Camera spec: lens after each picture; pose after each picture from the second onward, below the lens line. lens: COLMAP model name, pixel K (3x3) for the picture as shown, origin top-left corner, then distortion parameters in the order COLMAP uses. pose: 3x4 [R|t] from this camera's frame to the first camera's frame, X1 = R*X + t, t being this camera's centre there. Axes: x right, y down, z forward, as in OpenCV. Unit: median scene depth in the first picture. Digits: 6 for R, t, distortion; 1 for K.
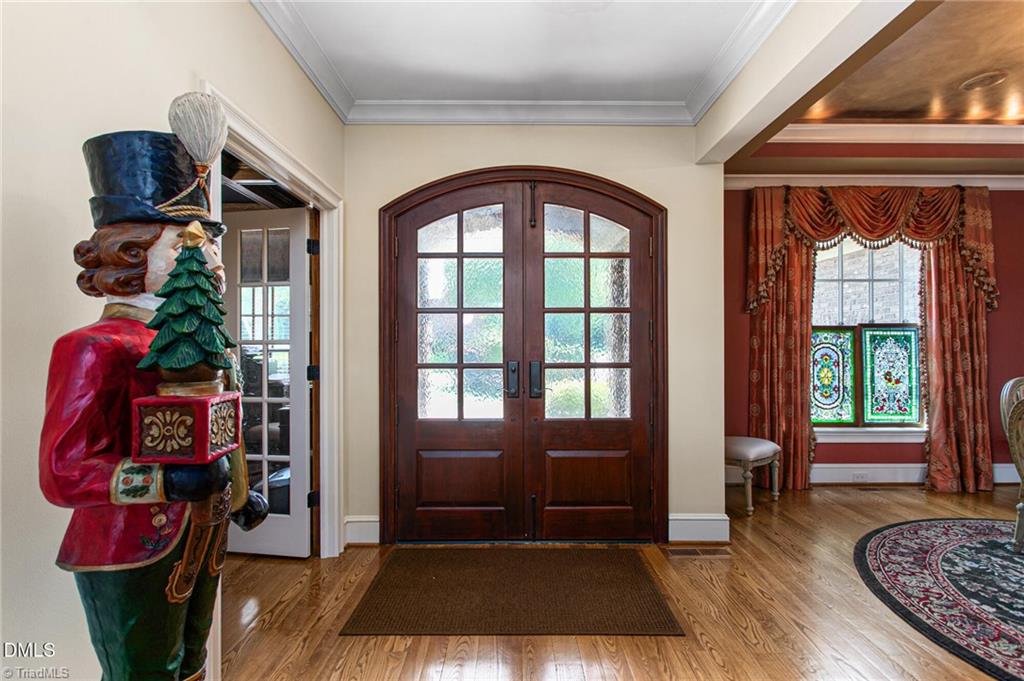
lens RADIAL K [[484.8, 0, 512.7], [0, 484.8, 339.4], [0, 0, 1]] dist [0.000834, -0.001448]
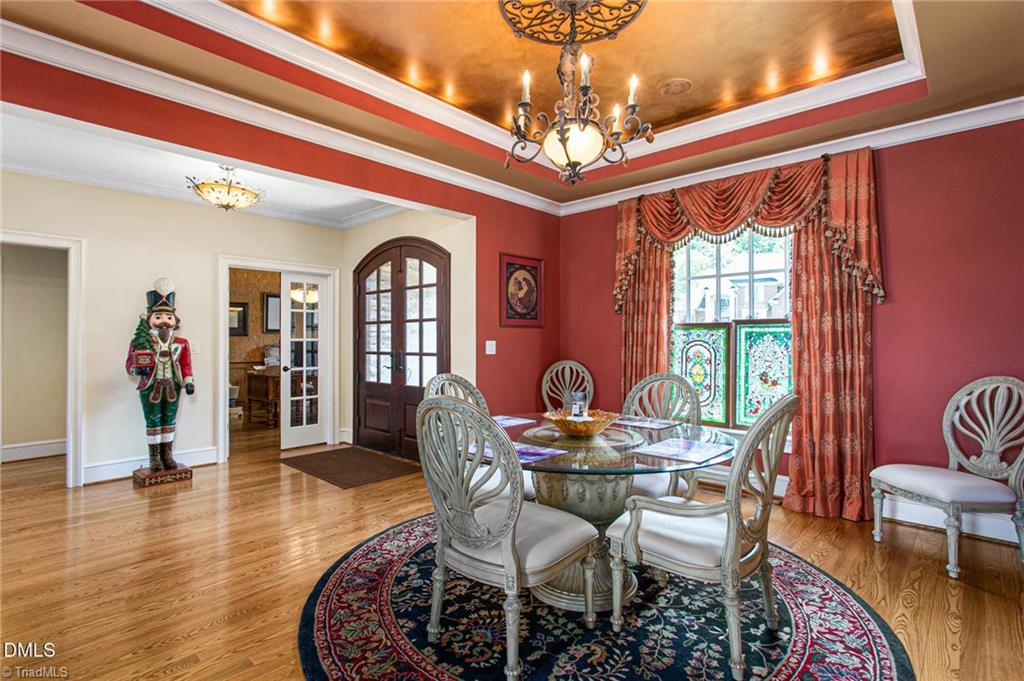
lens RADIAL K [[484.8, 0, 512.4], [0, 484.8, 335.3], [0, 0, 1]] dist [0.000834, -0.001448]
pose [[0.735376, -0.006134, -0.677632, 1.047269], [0.005829, 0.999979, -0.002726, -0.002632], [0.677635, -0.001945, 0.735396, 0.005806]]
